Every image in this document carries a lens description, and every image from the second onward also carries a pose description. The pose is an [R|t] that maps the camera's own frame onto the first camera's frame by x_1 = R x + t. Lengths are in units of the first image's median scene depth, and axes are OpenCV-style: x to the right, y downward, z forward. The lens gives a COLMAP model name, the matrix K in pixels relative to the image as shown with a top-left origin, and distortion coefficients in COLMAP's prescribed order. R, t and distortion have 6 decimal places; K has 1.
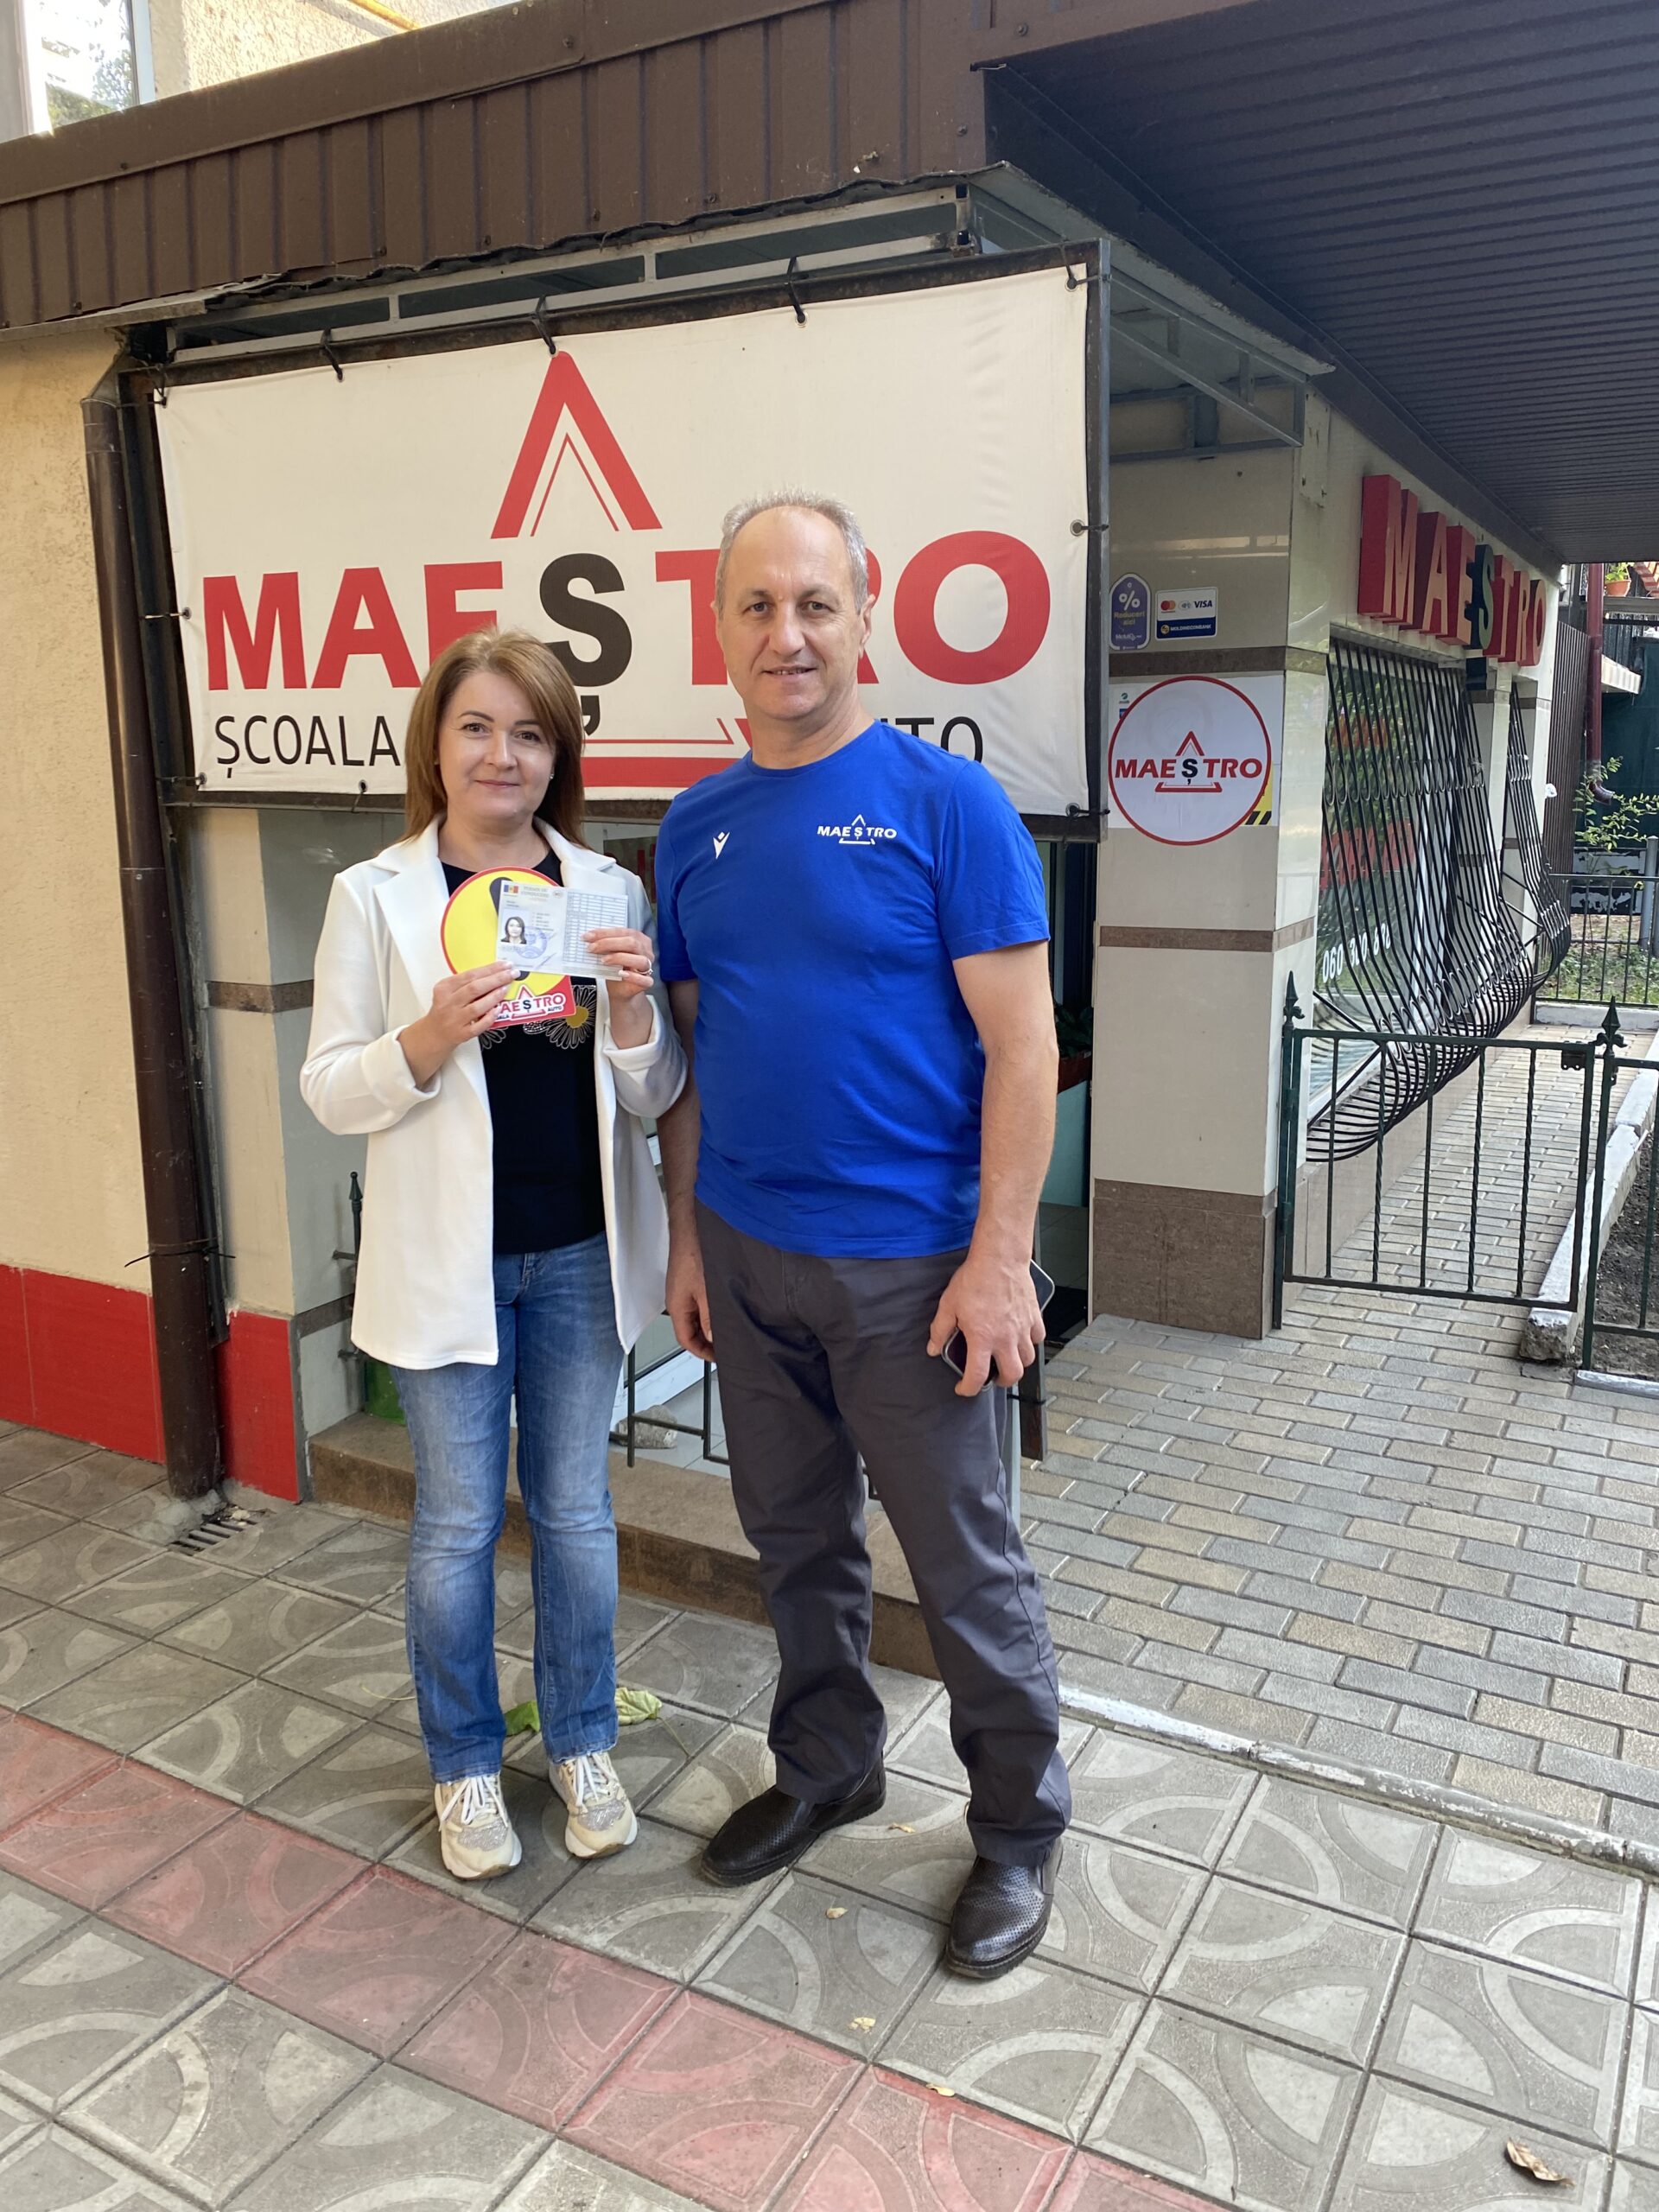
lens RADIAL K [[1687.9, 0, 819.9], [0, 1687.9, 1077.1], [0, 0, 1]] dist [0.025769, -0.025740]
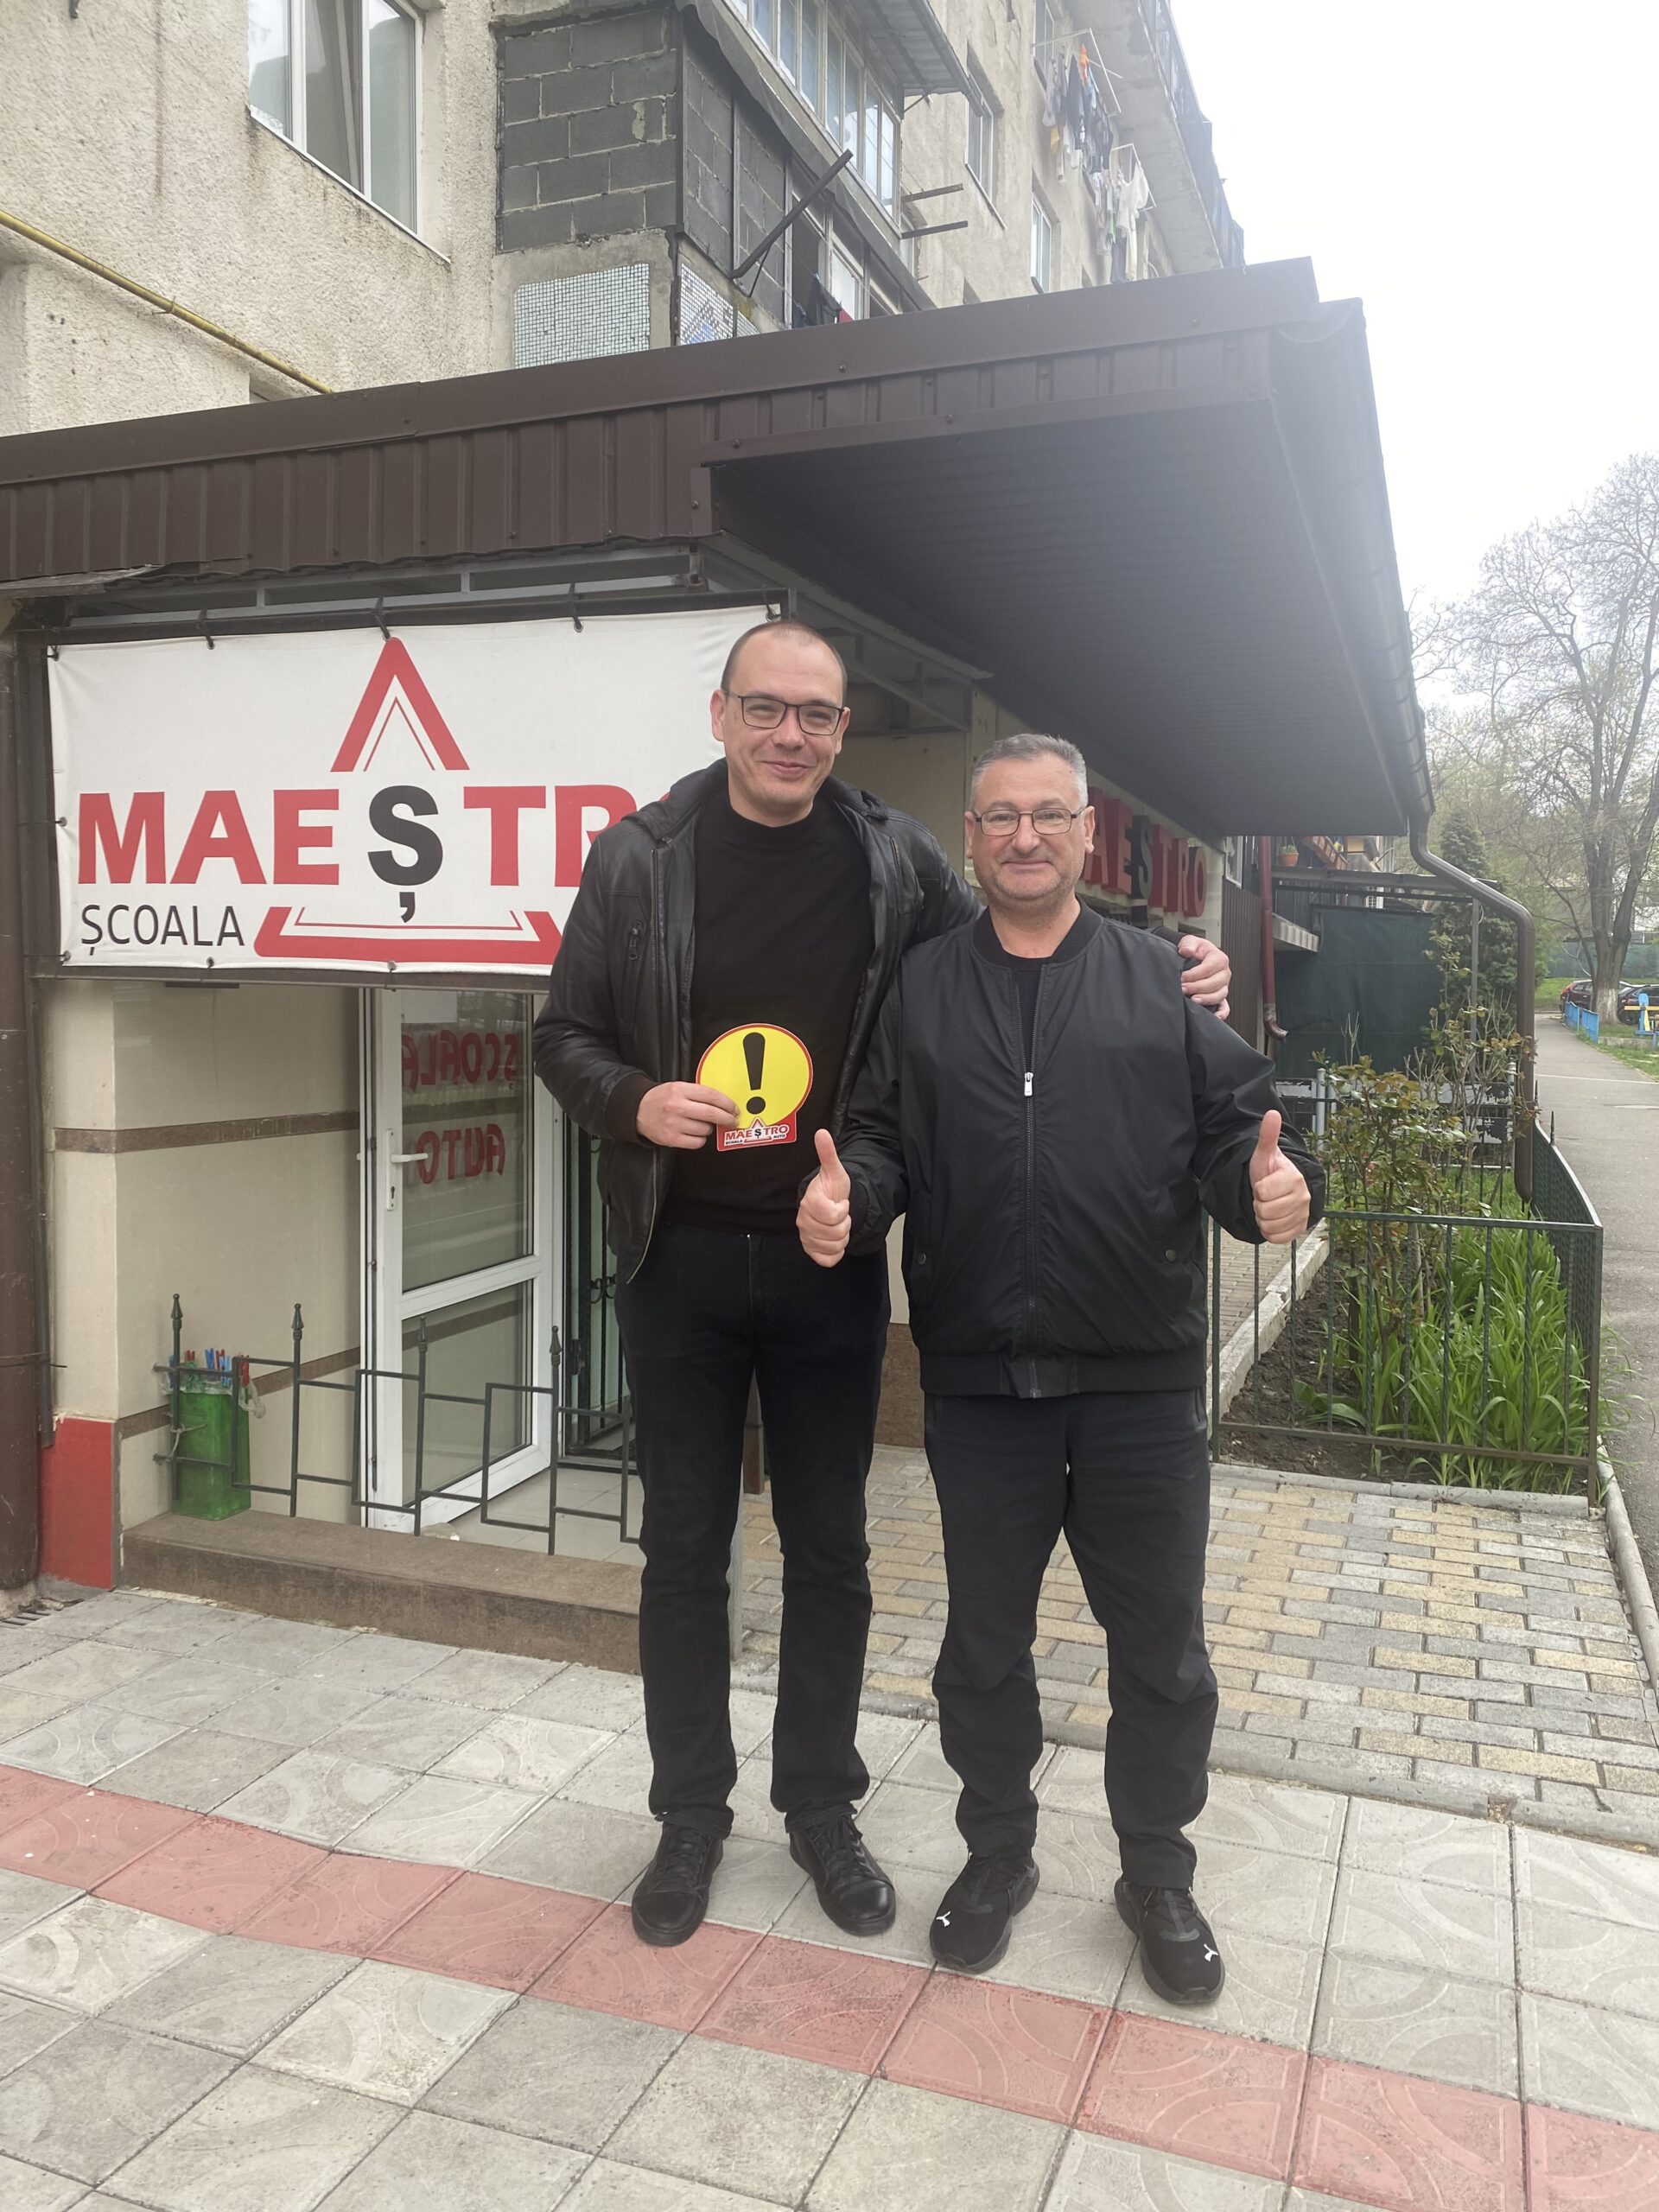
lens RADIAL K [[1687.9, 0, 847.0], [0, 1687.9, 1088.5], [0, 0, 1]] dist [0.025769, -0.025740]
pose [[0.988351, 0.012361, 0.151690, 0.000793], [0.008669, 0.990505, -0.137200, 0.087532], [-0.151946, 0.136917, 0.978860, -0.249478]]
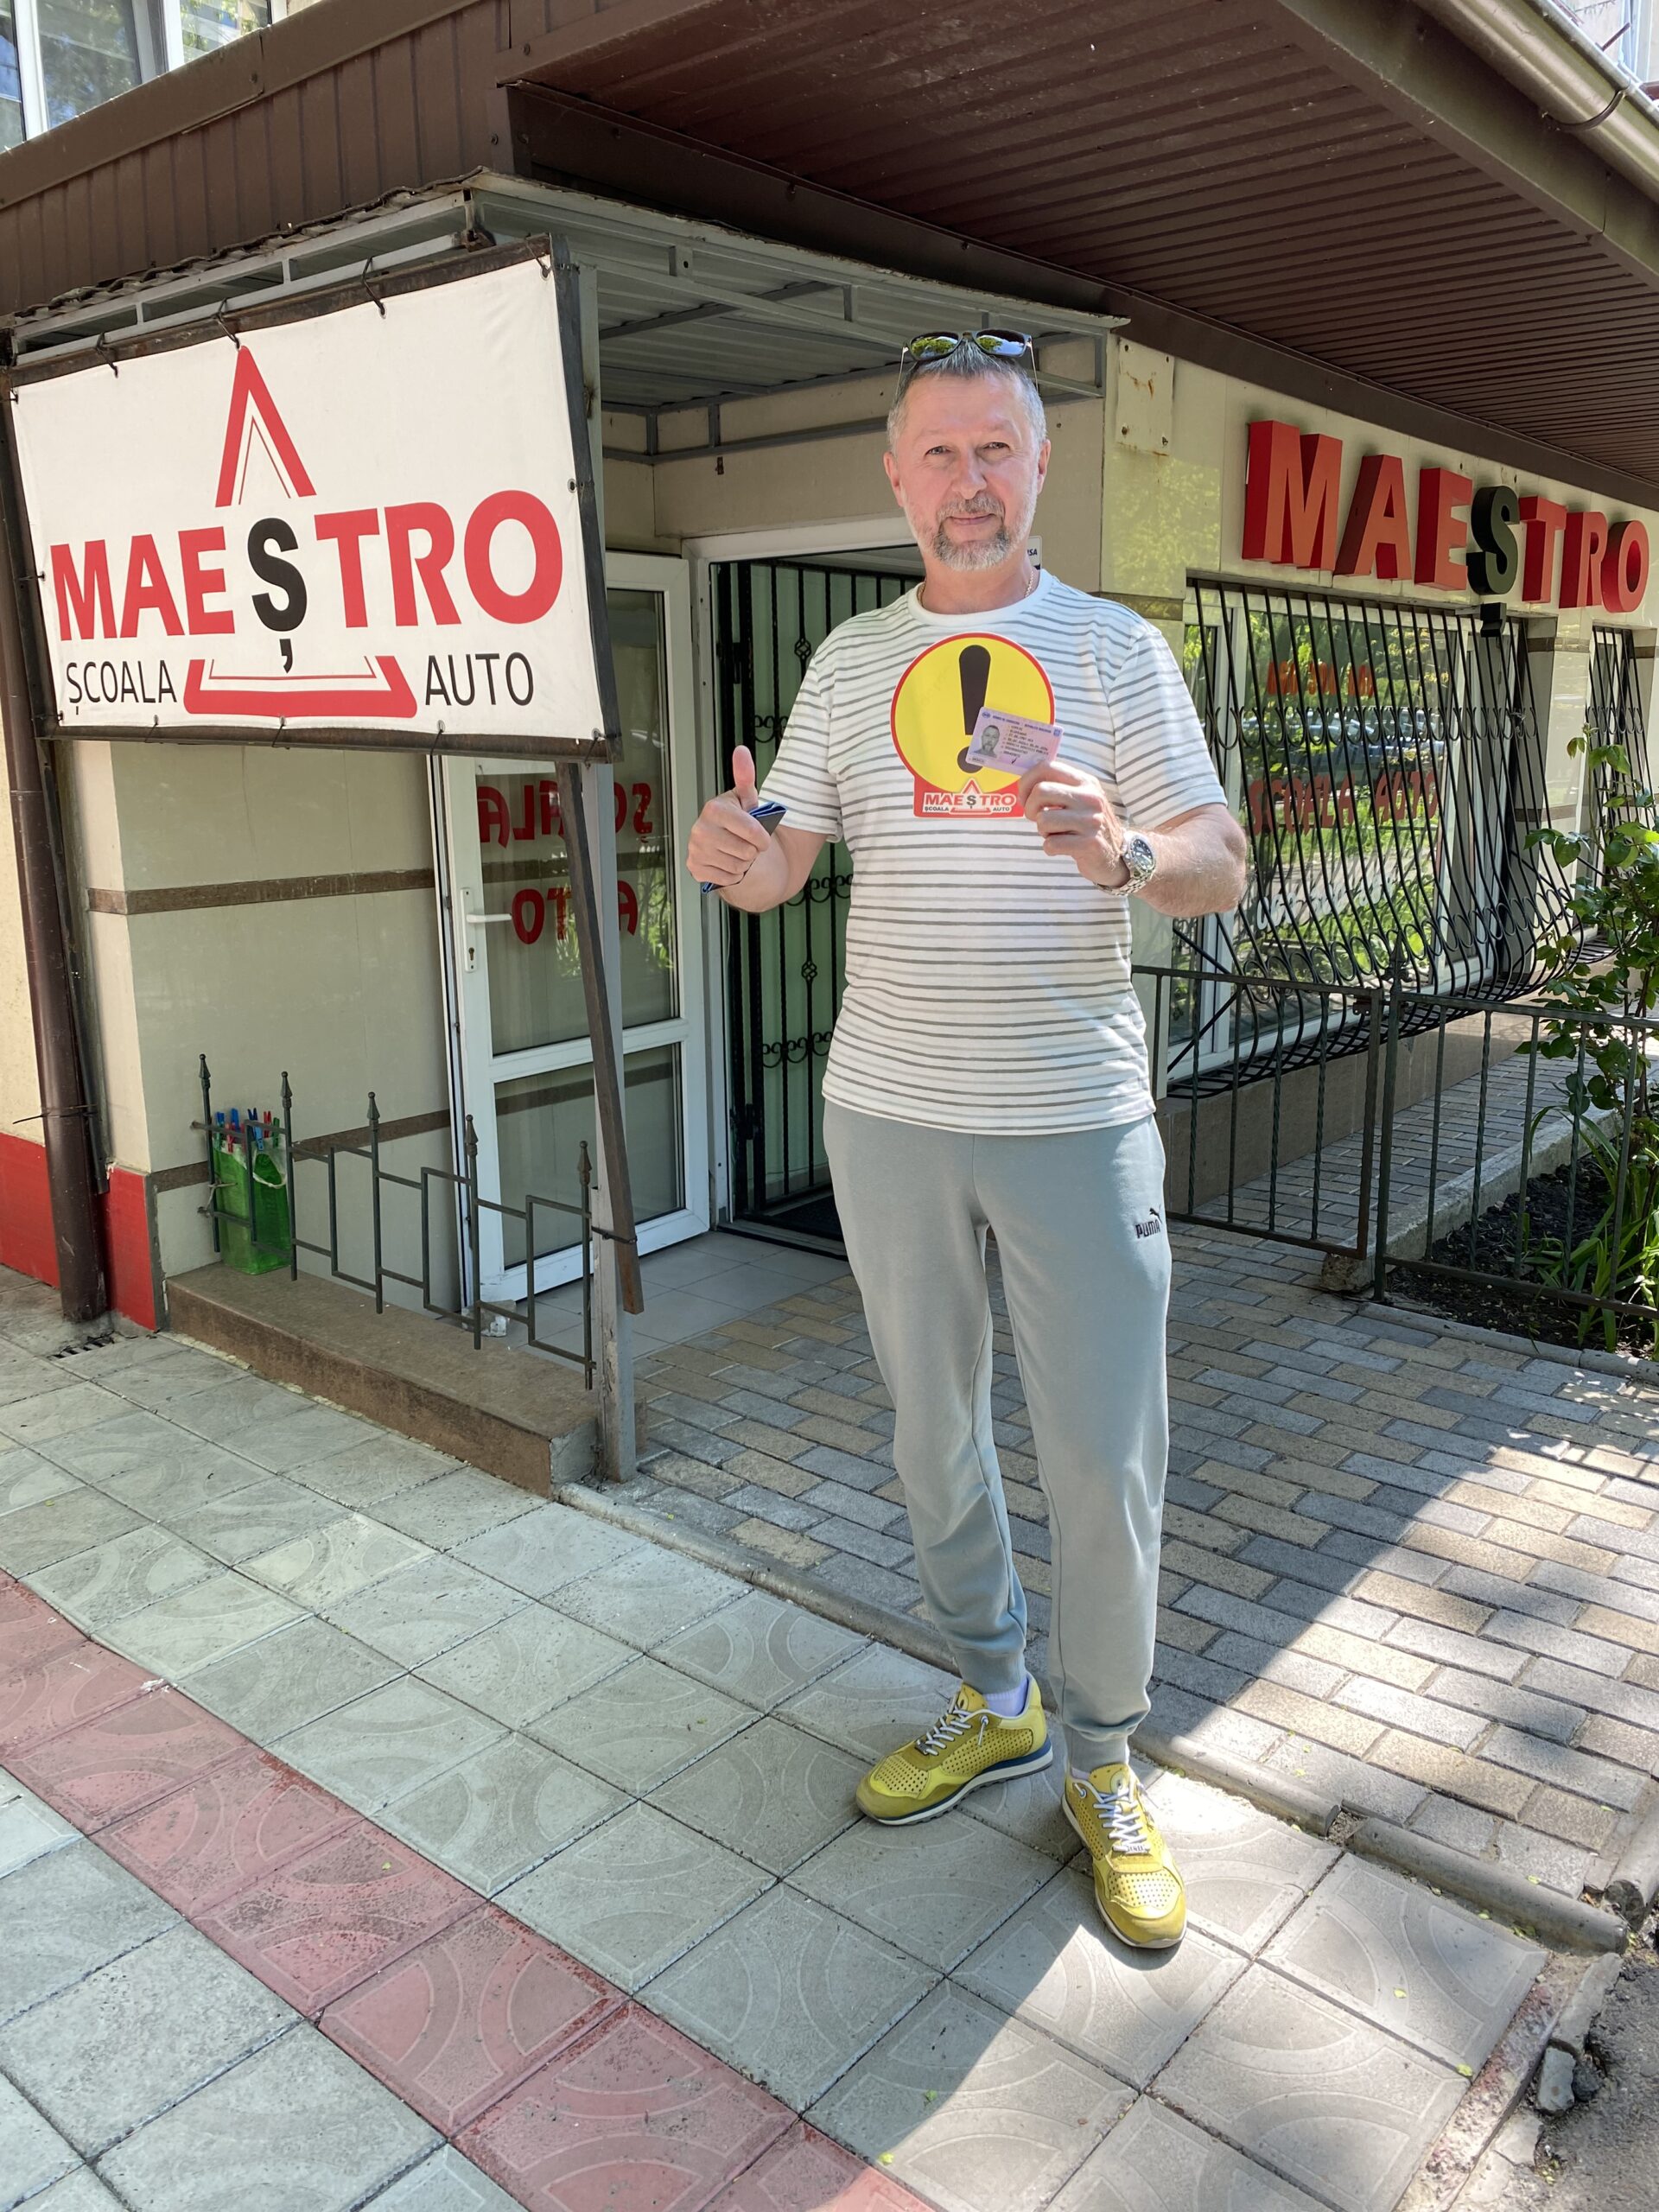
lens RADIAL K [[1687.9, 0, 819.2], [0, 1687.9, 1087.3], [0, 0, 1]] dist [0.025769, -0.025740]
pose [[0.980069, 0.040453, -0.194496, 0.407608], [-0.035573, 0.998960, 0.028518, 0.032695], [0.195447, -0.021031, 0.980489, -0.074273]]
